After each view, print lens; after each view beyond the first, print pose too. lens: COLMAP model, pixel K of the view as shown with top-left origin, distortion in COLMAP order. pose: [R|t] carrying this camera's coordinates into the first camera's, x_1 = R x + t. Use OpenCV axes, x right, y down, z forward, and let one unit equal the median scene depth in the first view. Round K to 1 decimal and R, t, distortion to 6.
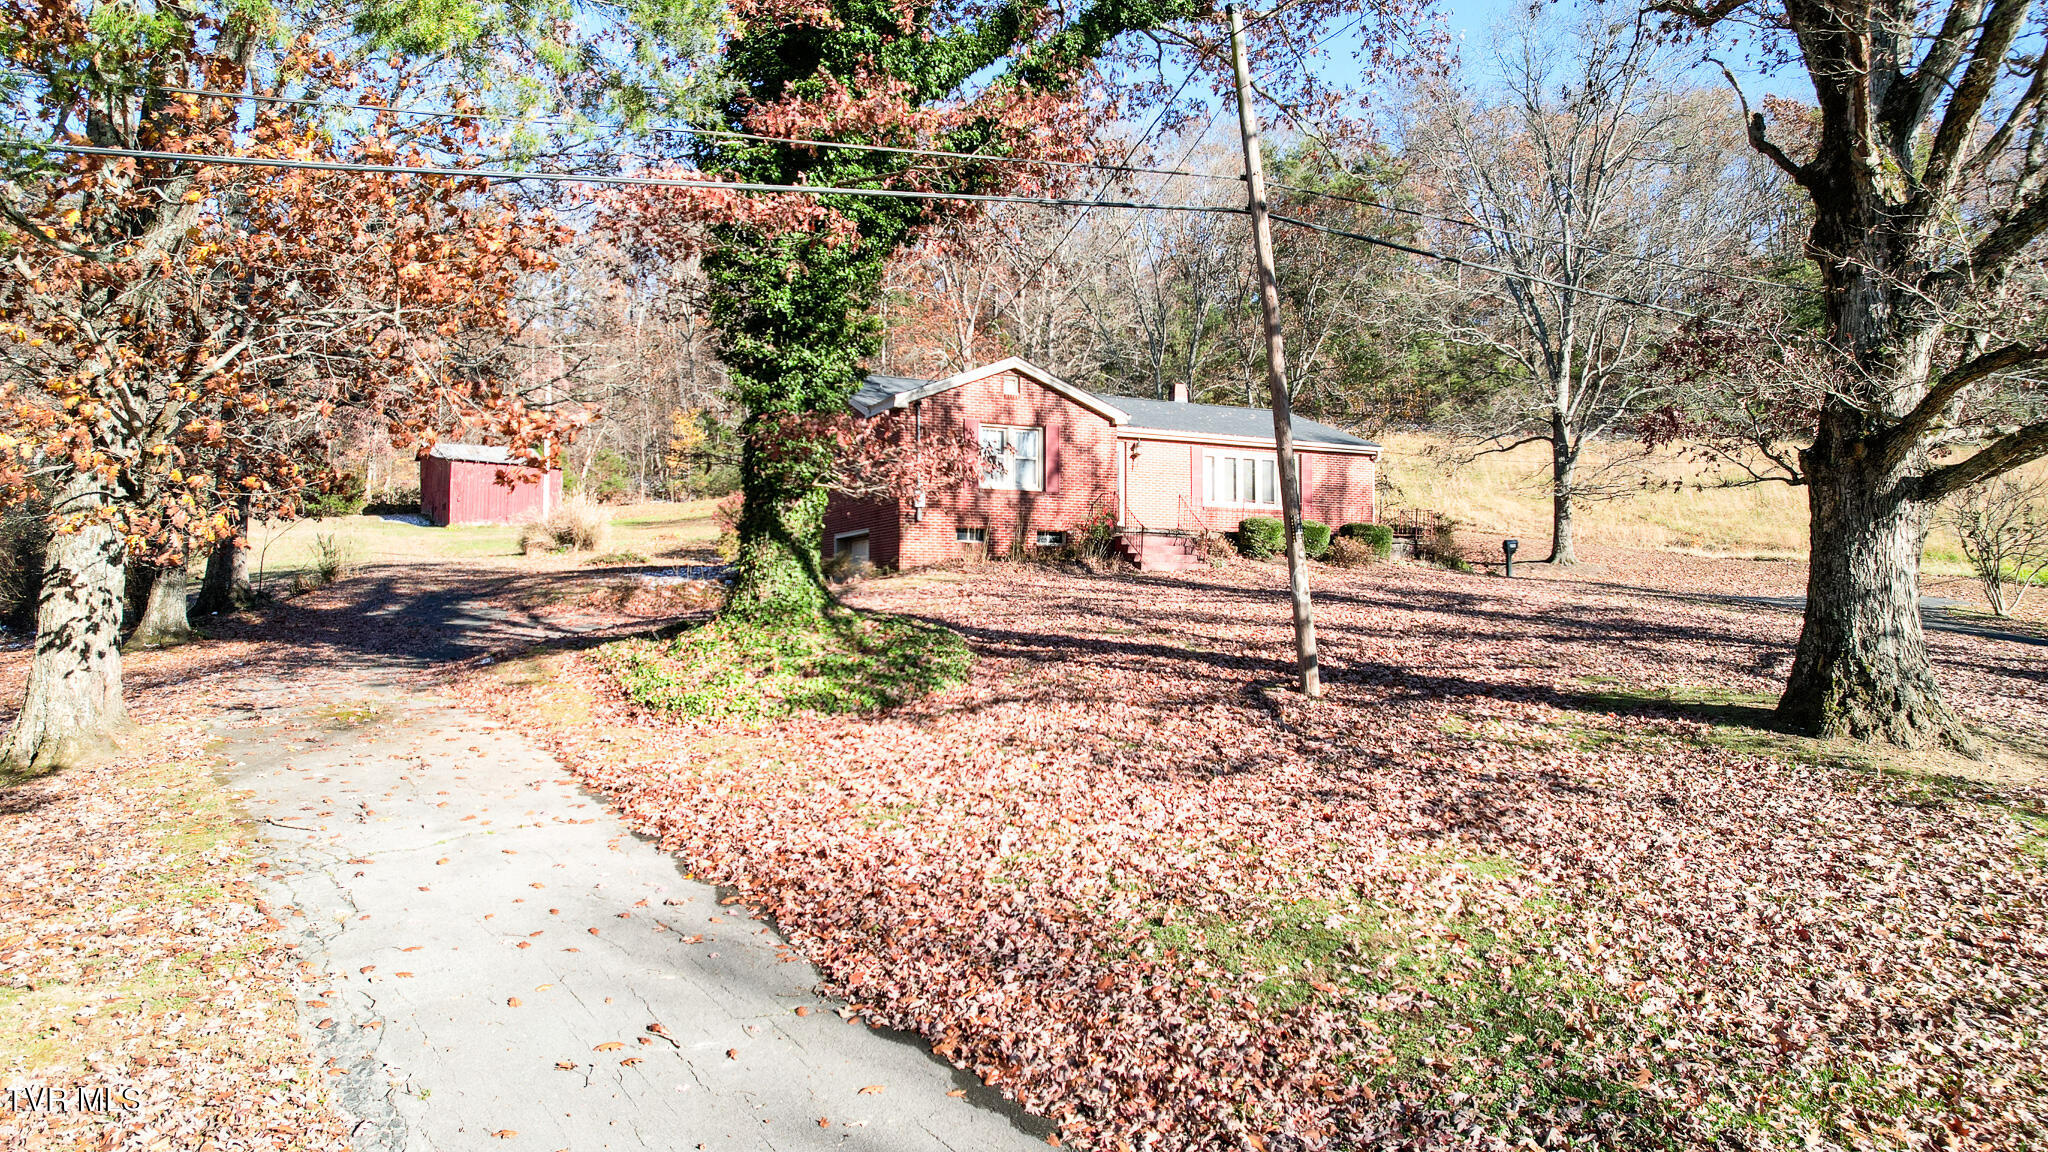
lens RADIAL K [[1308.4, 0, 1030.8], [0, 1308.4, 580.8], [0, 0, 1]] dist [-0.077213, 0.070204]
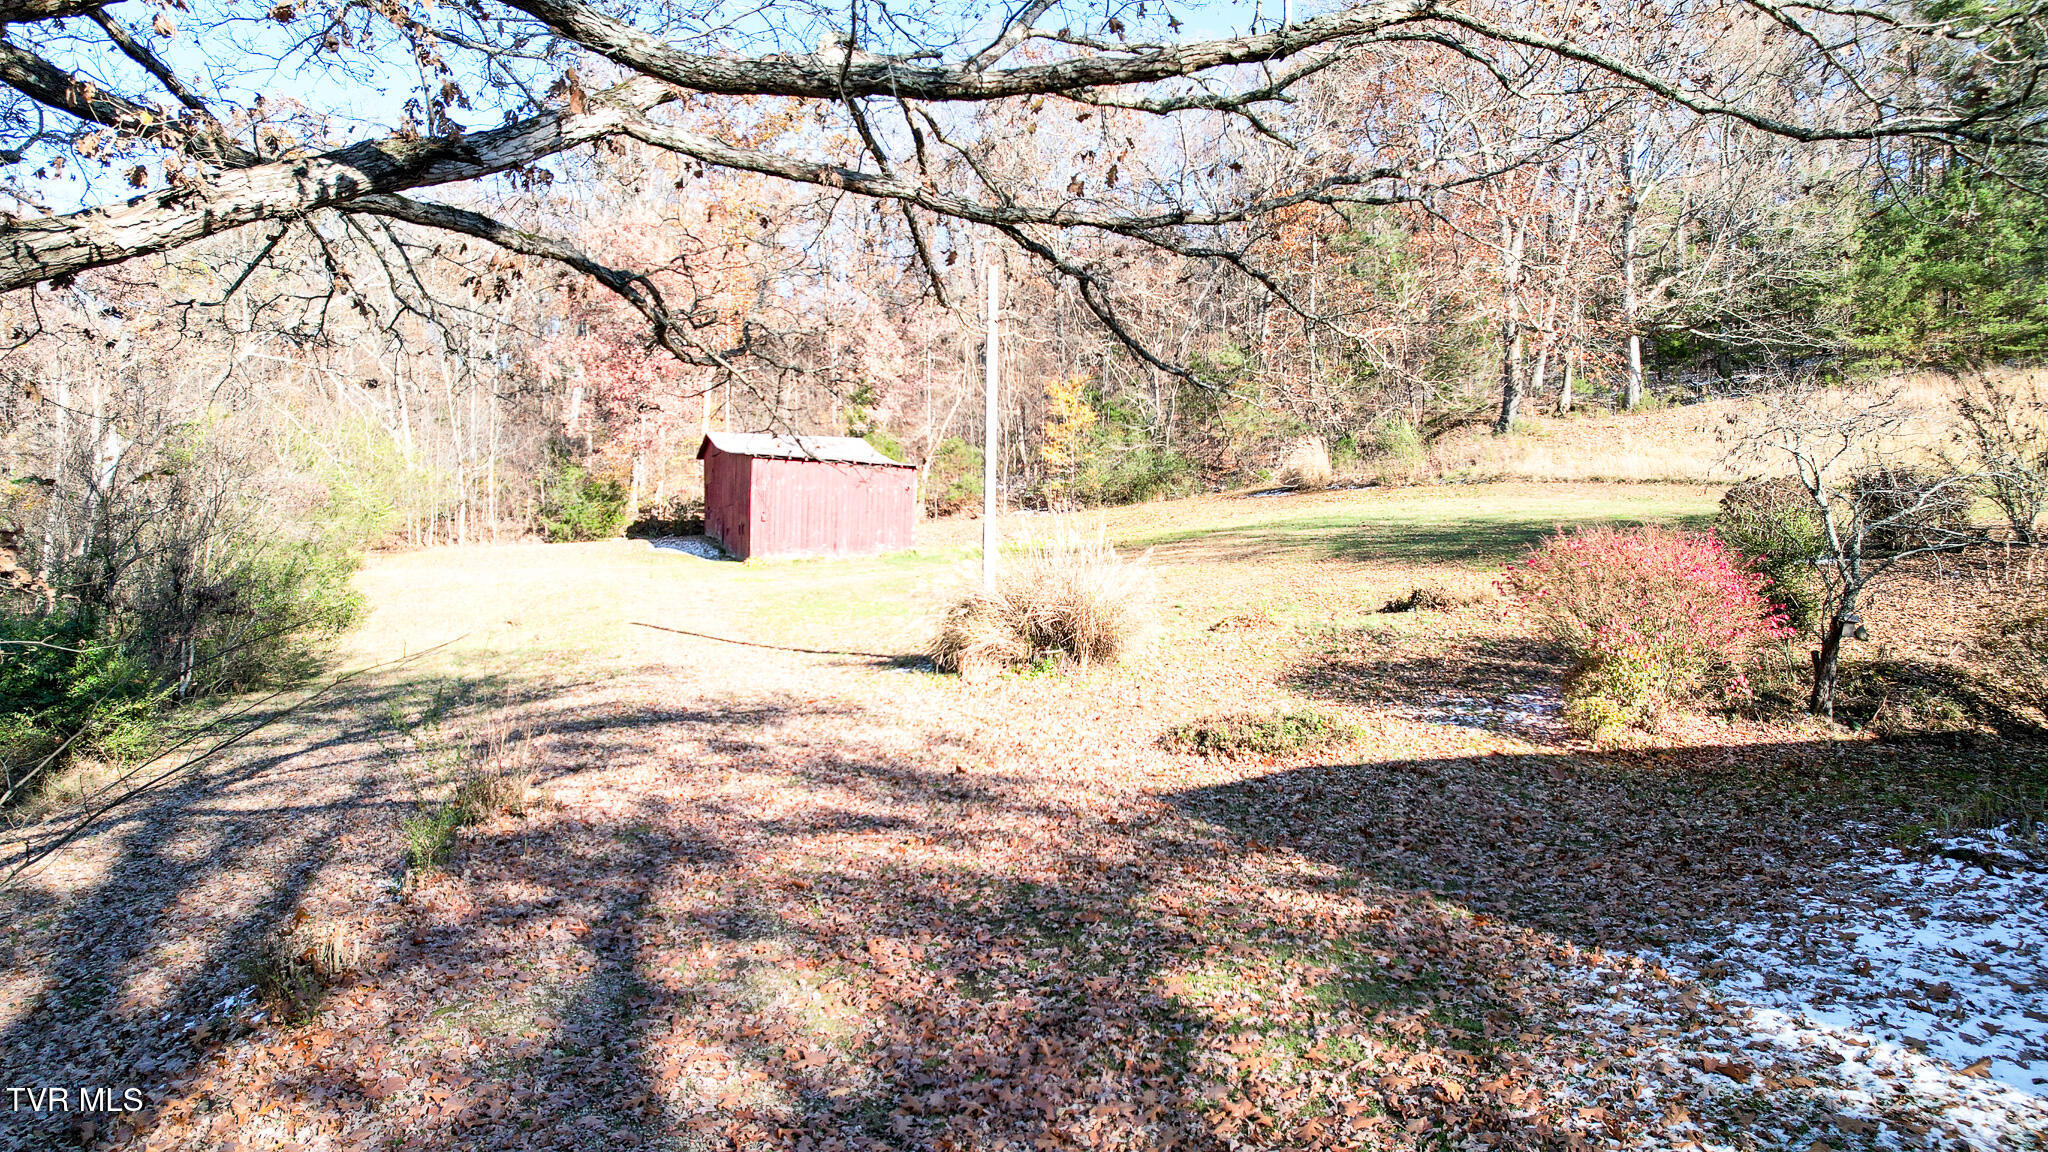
lens RADIAL K [[1308.4, 0, 1030.8], [0, 1308.4, 580.8], [0, 0, 1]] dist [-0.077213, 0.070204]
pose [[0.981262, 0.003397, -0.192648, -0.176616], [-0.002794, 0.999990, 0.003403, -0.031691], [0.192658, -0.002801, 0.981262, 0.368953]]
